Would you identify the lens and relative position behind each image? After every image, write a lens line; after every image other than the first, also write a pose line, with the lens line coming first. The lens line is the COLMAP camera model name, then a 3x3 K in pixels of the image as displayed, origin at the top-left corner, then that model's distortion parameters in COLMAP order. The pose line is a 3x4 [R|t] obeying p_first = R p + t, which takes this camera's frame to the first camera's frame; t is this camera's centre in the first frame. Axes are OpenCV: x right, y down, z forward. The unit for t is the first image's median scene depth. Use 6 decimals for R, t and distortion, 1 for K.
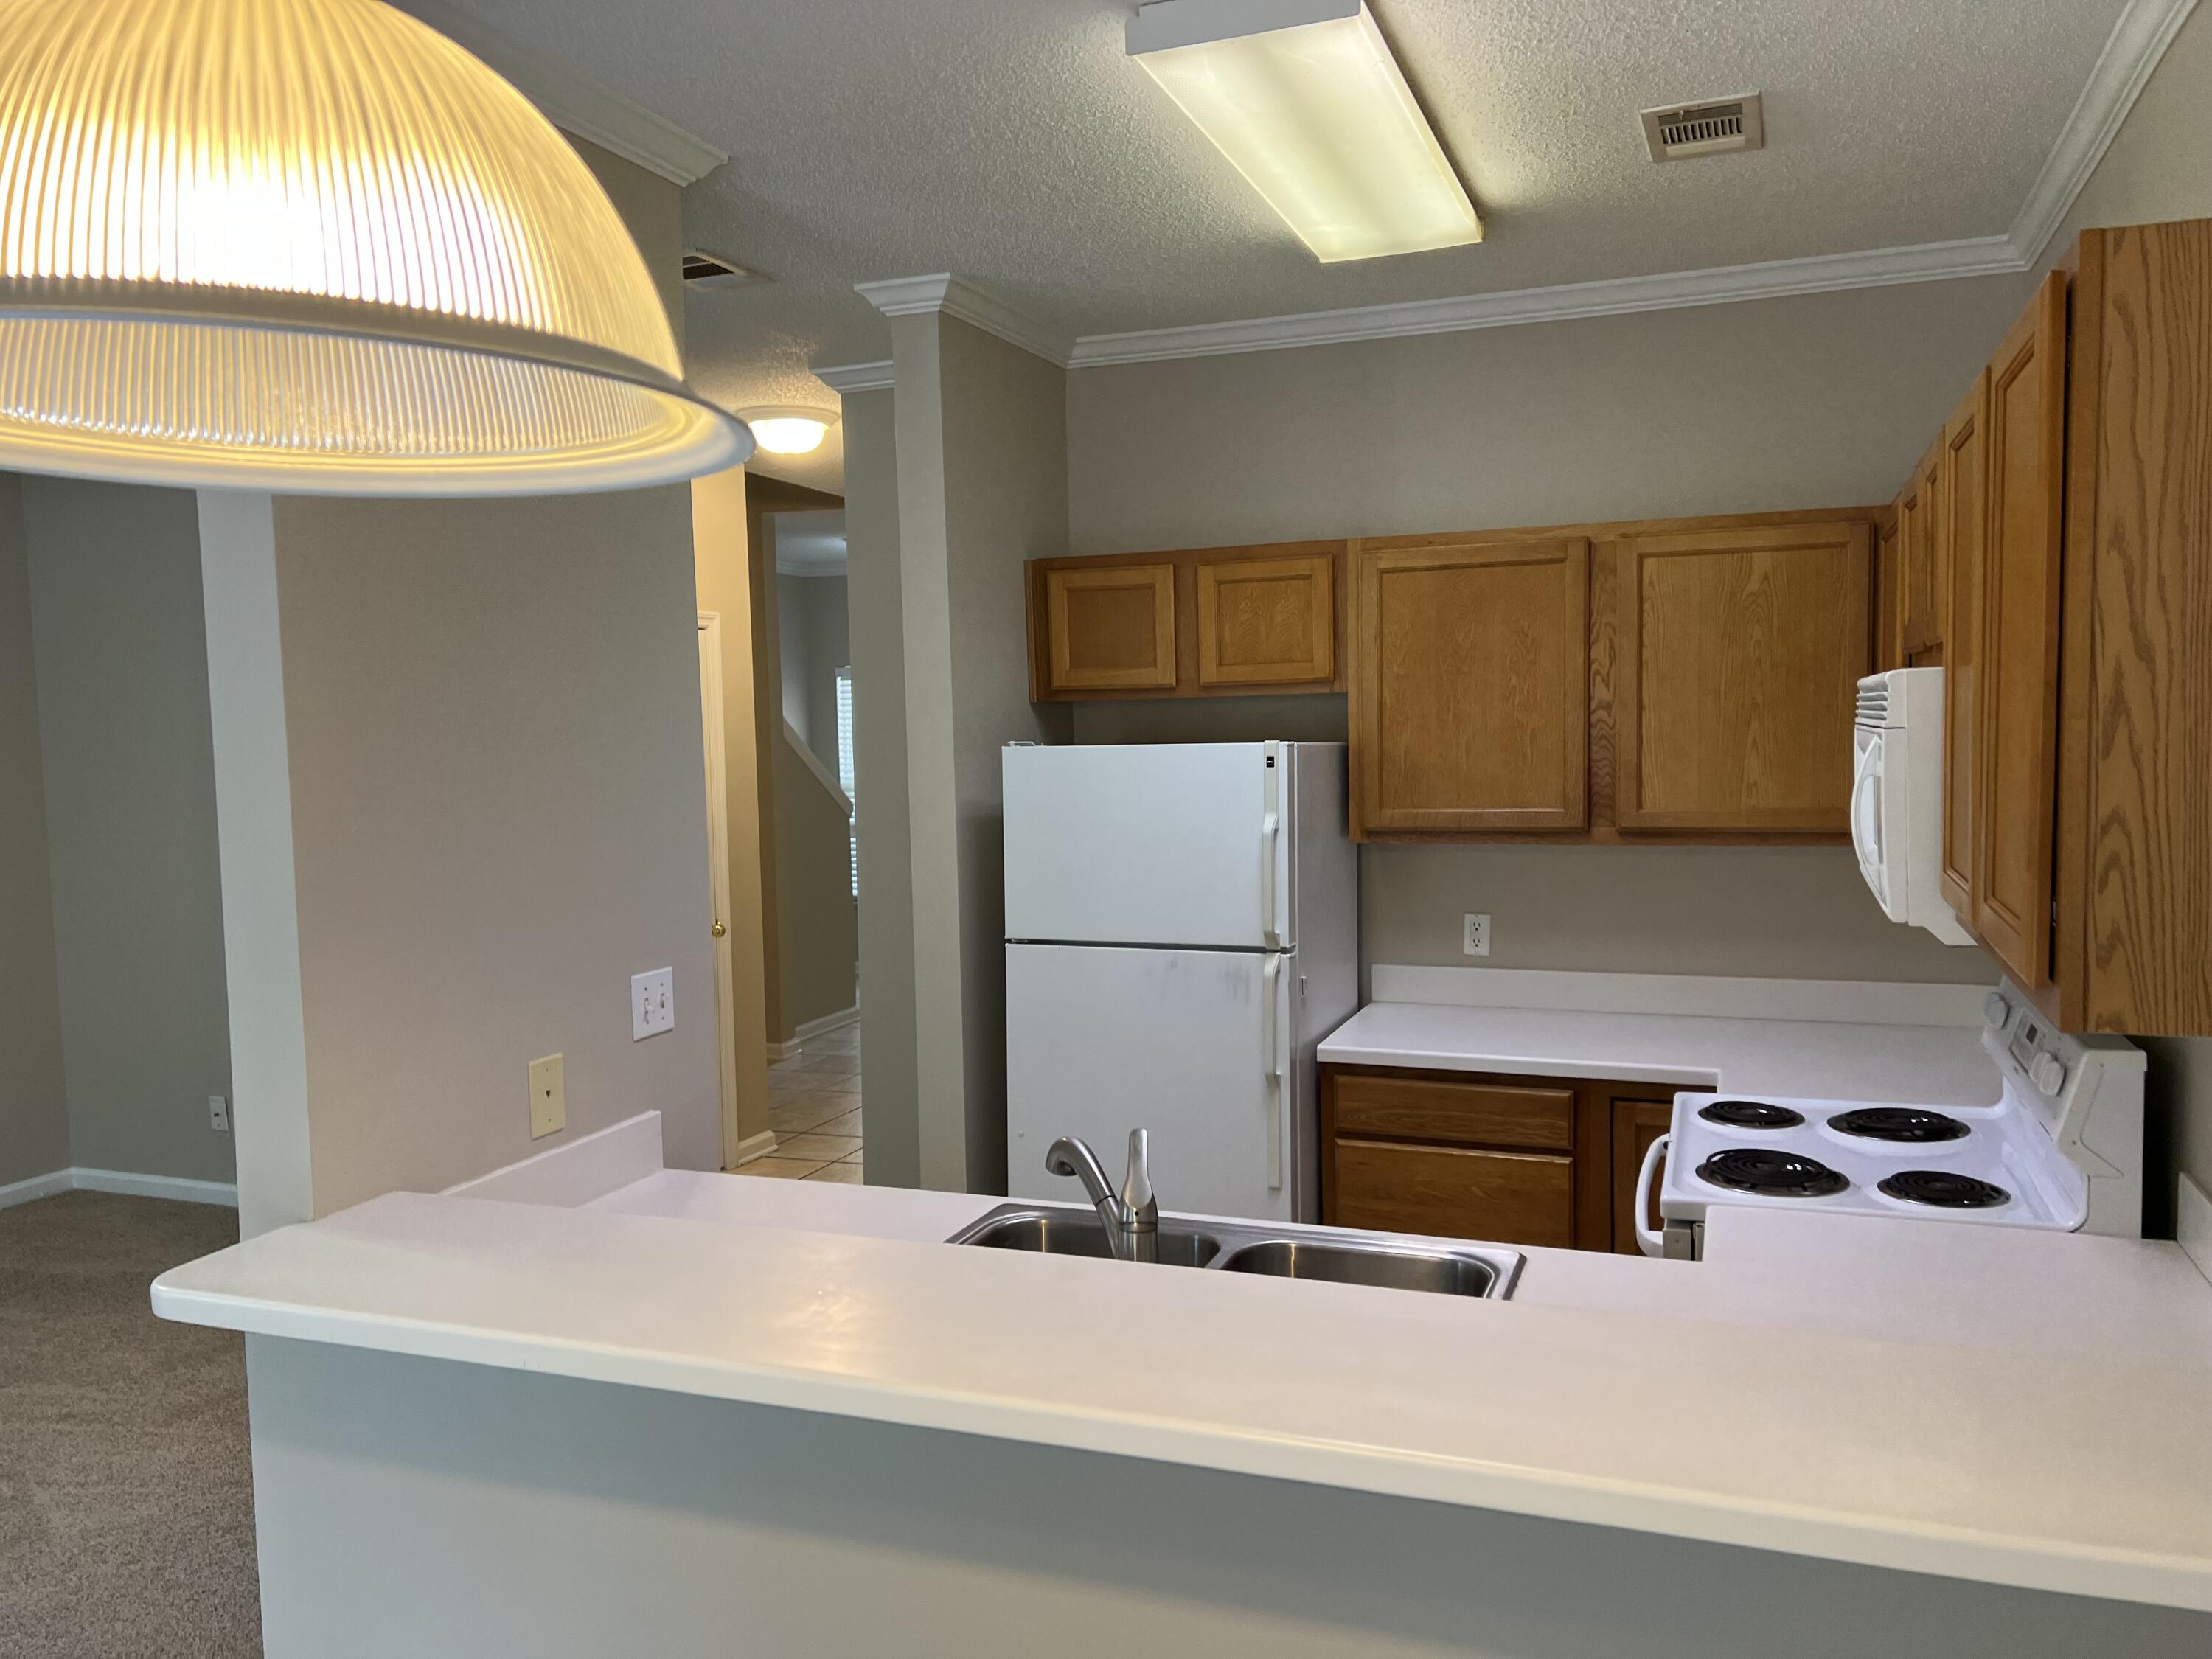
lens RADIAL K [[1627.0, 0, 1119.4], [0, 1627.0, 836.9], [0, 0, 1]] dist [0.083039, -0.101499]
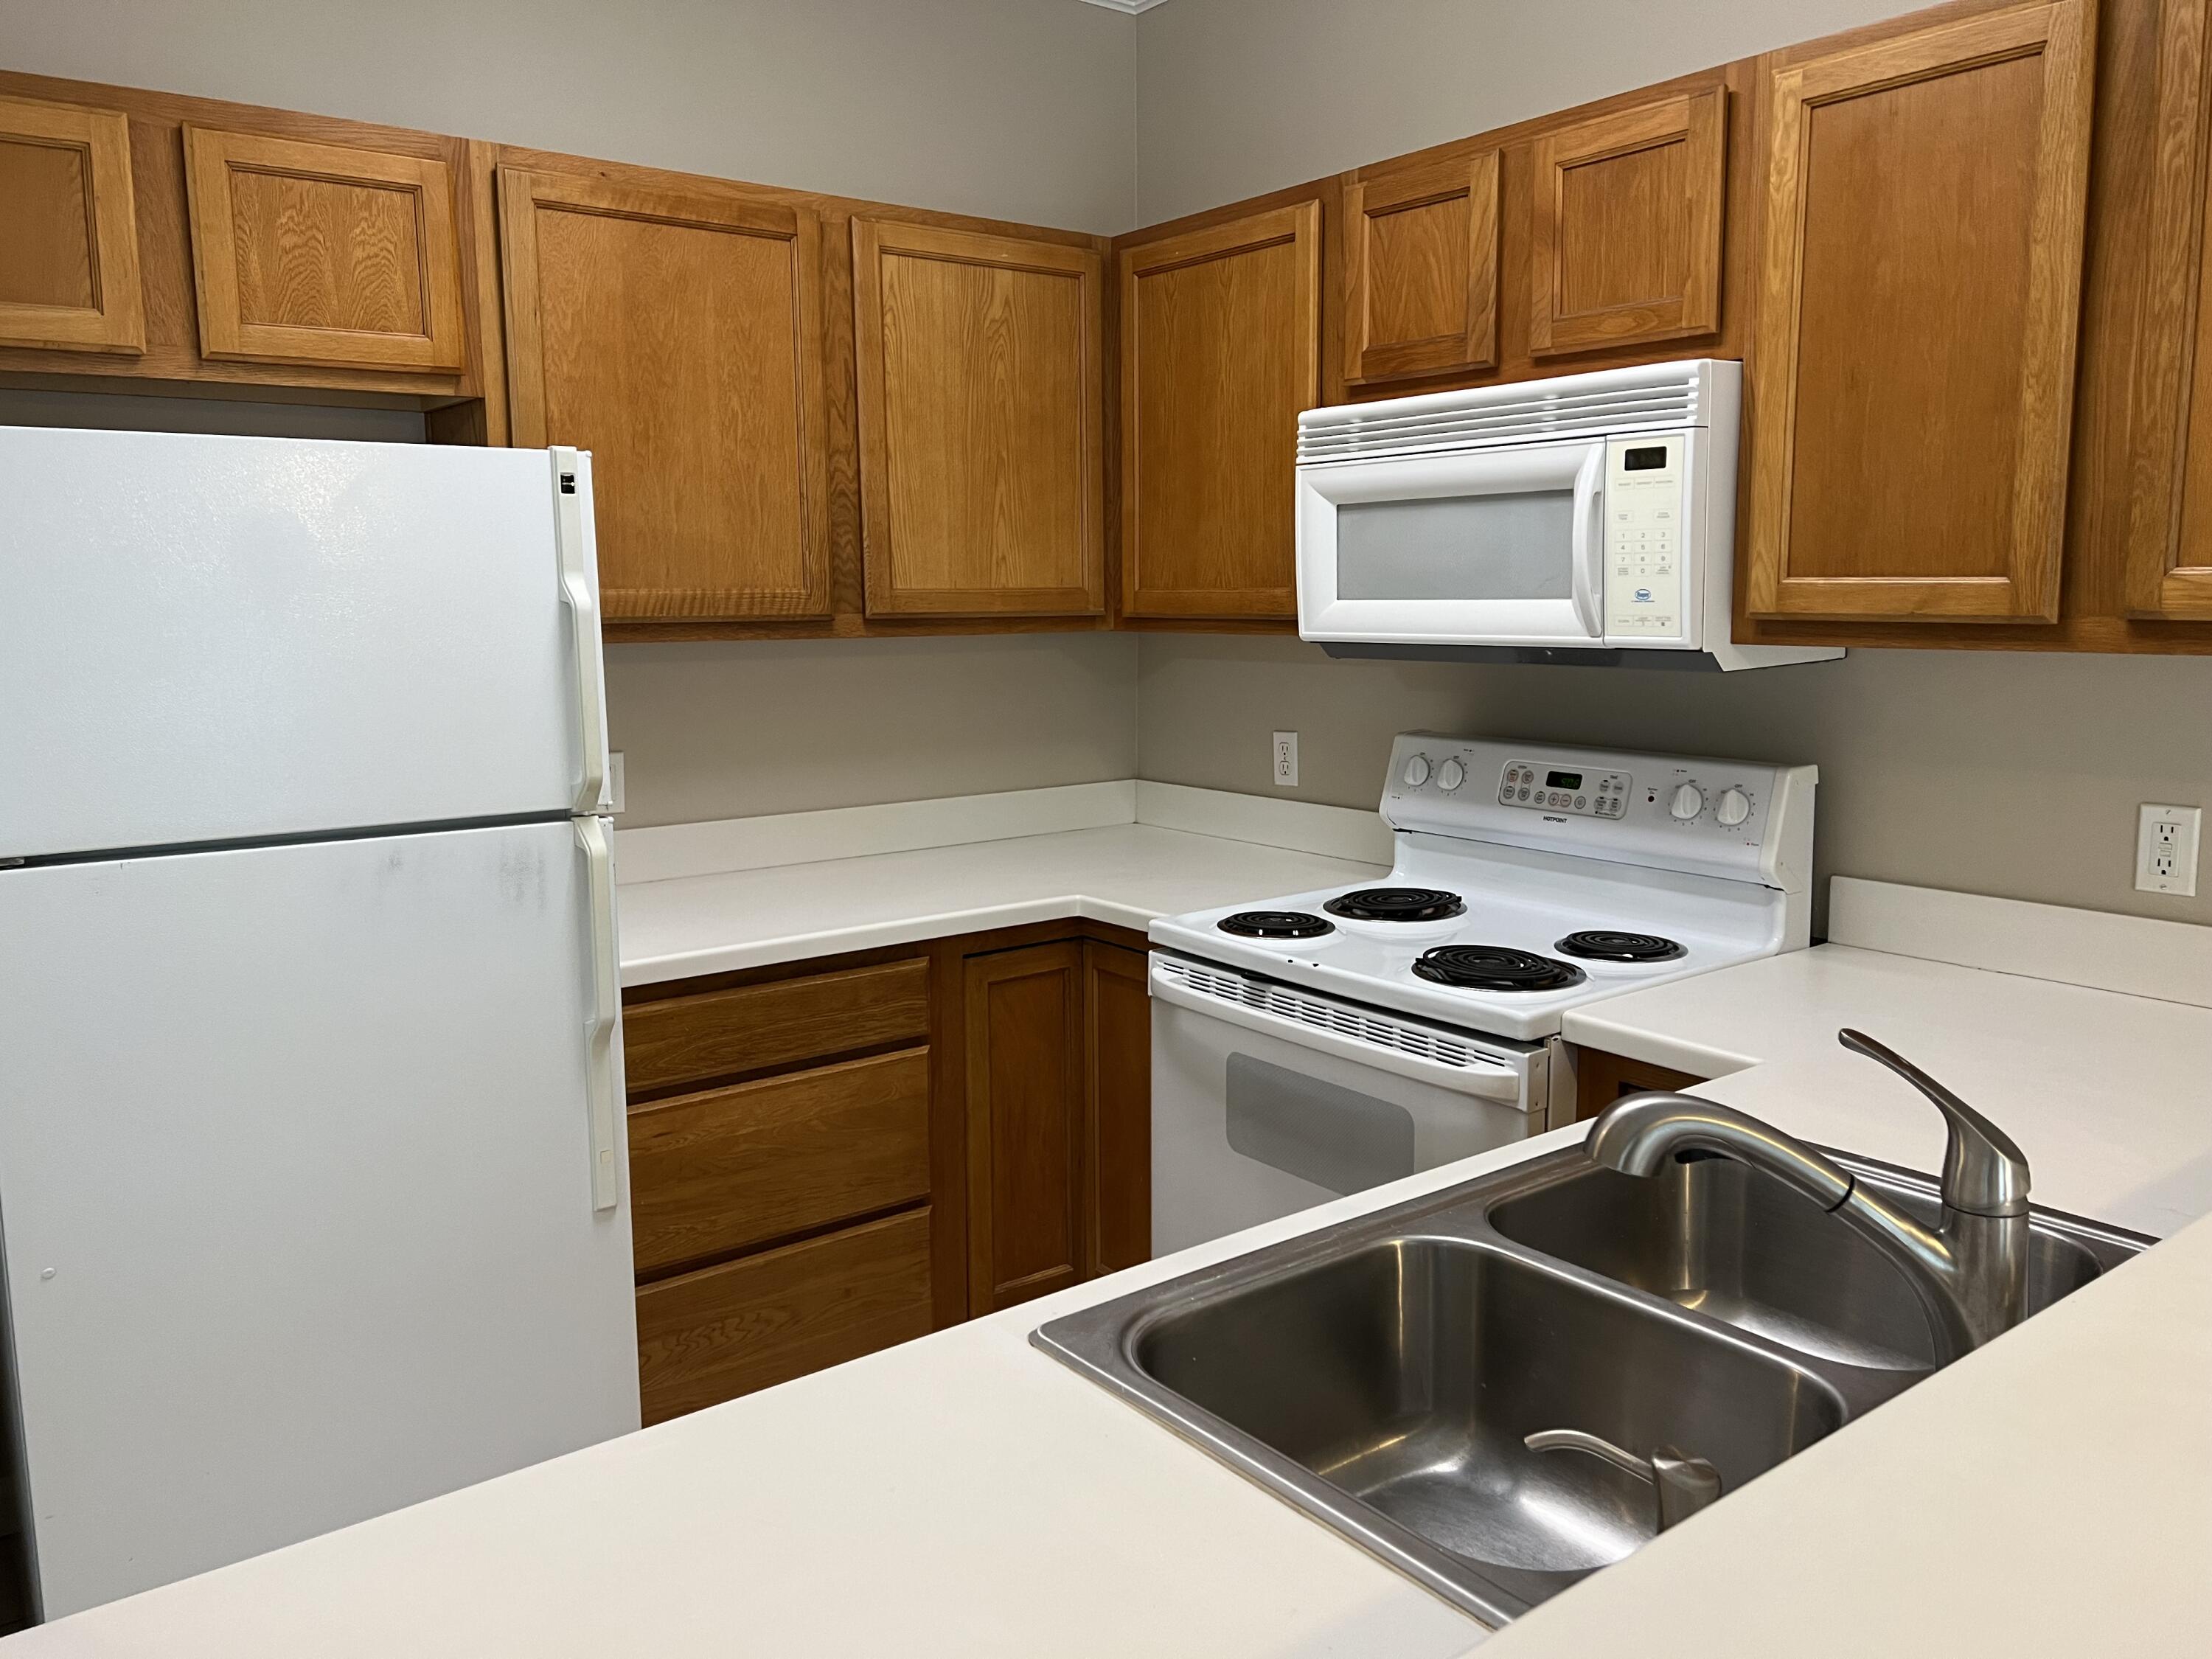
lens RADIAL K [[1656.6, 0, 1103.1], [0, 1656.6, 815.0], [0, 0, 1]] dist [0.085724, -0.108159]
pose [[0.530480, -0.099543, 0.841832, -0.298831], [0.058846, 0.995010, 0.080573, 0.031664], [-0.845652, 0.006796, 0.533691, 0.499051]]
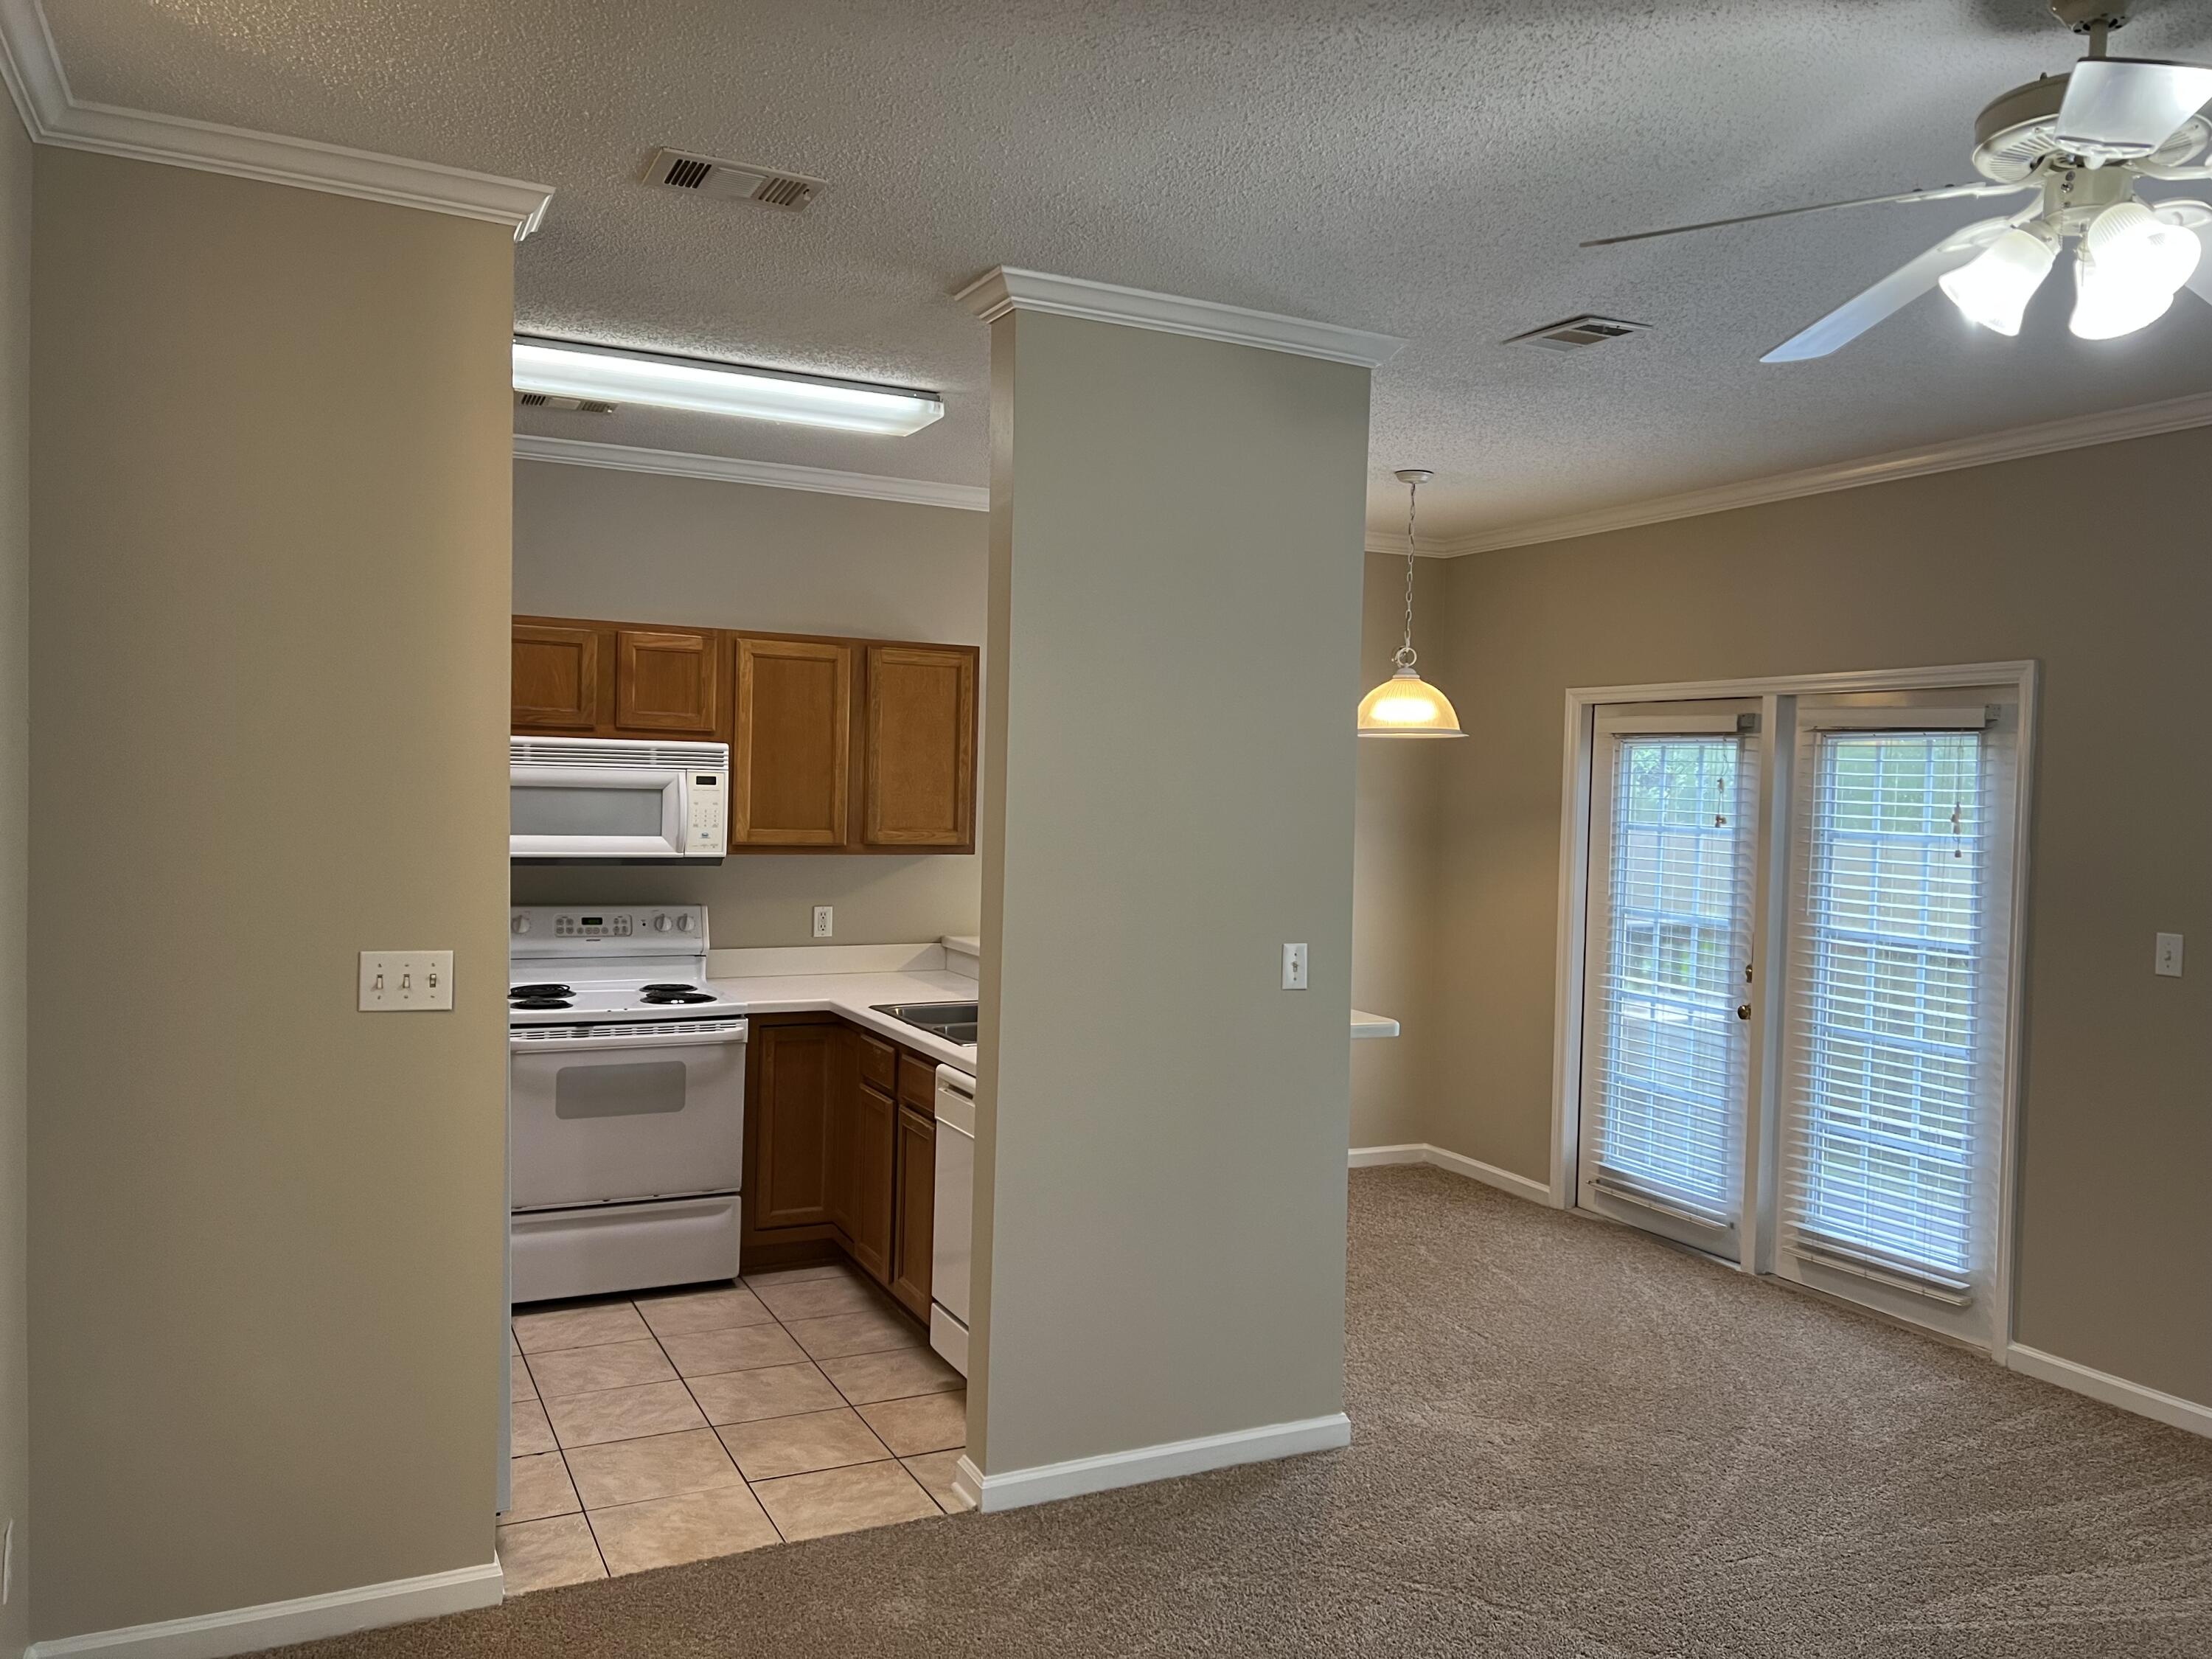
lens RADIAL K [[1674.1, 0, 1106.0], [0, 1674.1, 829.5], [0, 0, 1]] dist [0.007670, 0.001182]
pose [[-0.726573, -0.014333, 0.686940, -0.923551], [0.042193, 0.996965, 0.065429, -0.070121], [-0.685793, 0.076523, -0.723762, 1.444452]]
